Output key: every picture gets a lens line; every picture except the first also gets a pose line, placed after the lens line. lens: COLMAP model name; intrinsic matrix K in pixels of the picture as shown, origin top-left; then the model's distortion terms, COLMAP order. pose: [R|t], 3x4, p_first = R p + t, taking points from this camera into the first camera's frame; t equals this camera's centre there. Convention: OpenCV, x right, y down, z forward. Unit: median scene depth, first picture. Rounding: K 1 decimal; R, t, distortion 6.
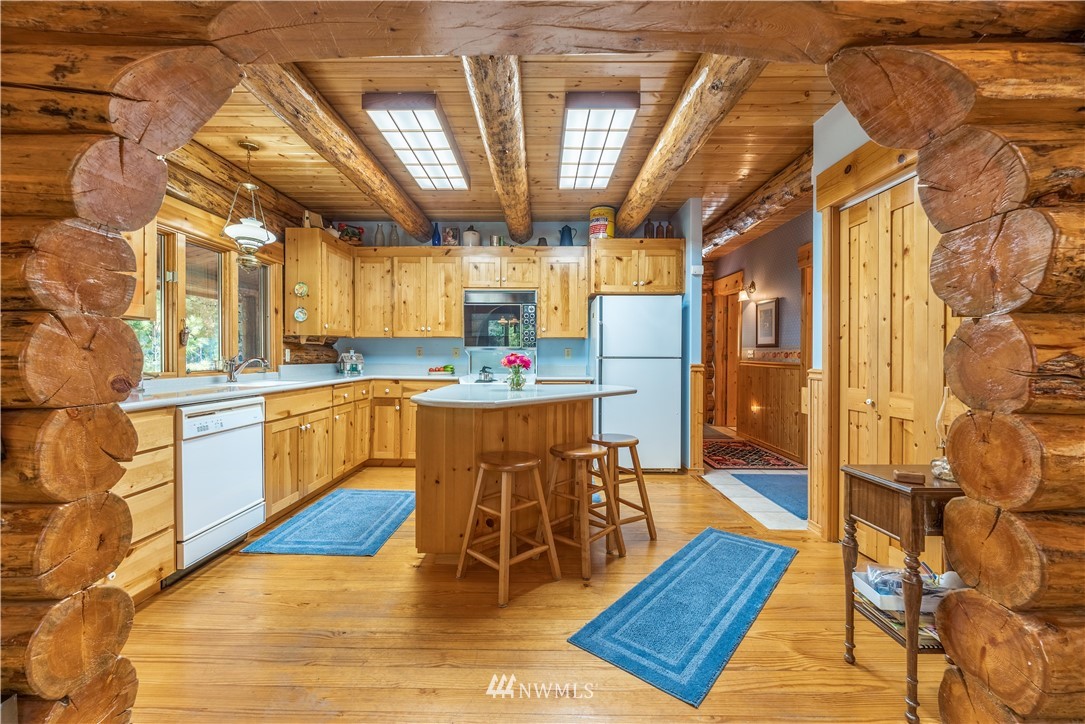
lens RADIAL K [[439.7, 0, 543.1], [0, 439.7, 359.0], [0, 0, 1]] dist [-0.004442, 0.000980]
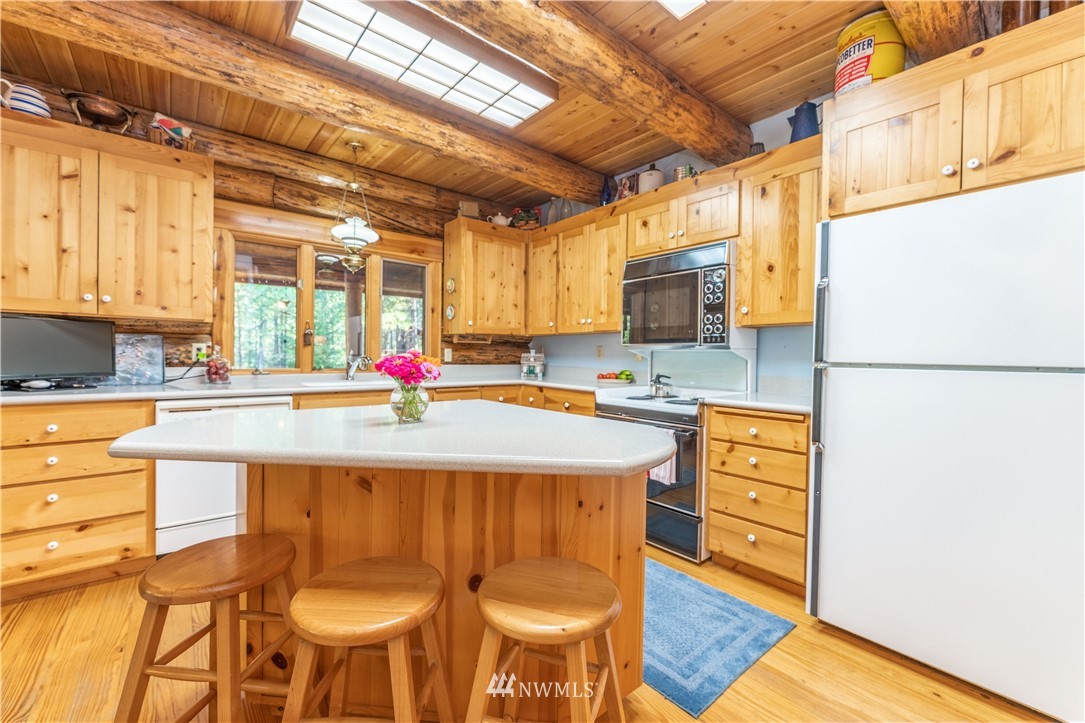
lens RADIAL K [[439.7, 0, 540.4], [0, 439.7, 359.2], [0, 0, 1]] dist [-0.004442, 0.000980]
pose [[0.639565, 0.013362, -0.768621, 0.260079], [-0.016671, 0.999855, 0.003510, -0.005336], [0.768556, 0.010568, 0.639695, 0.466540]]
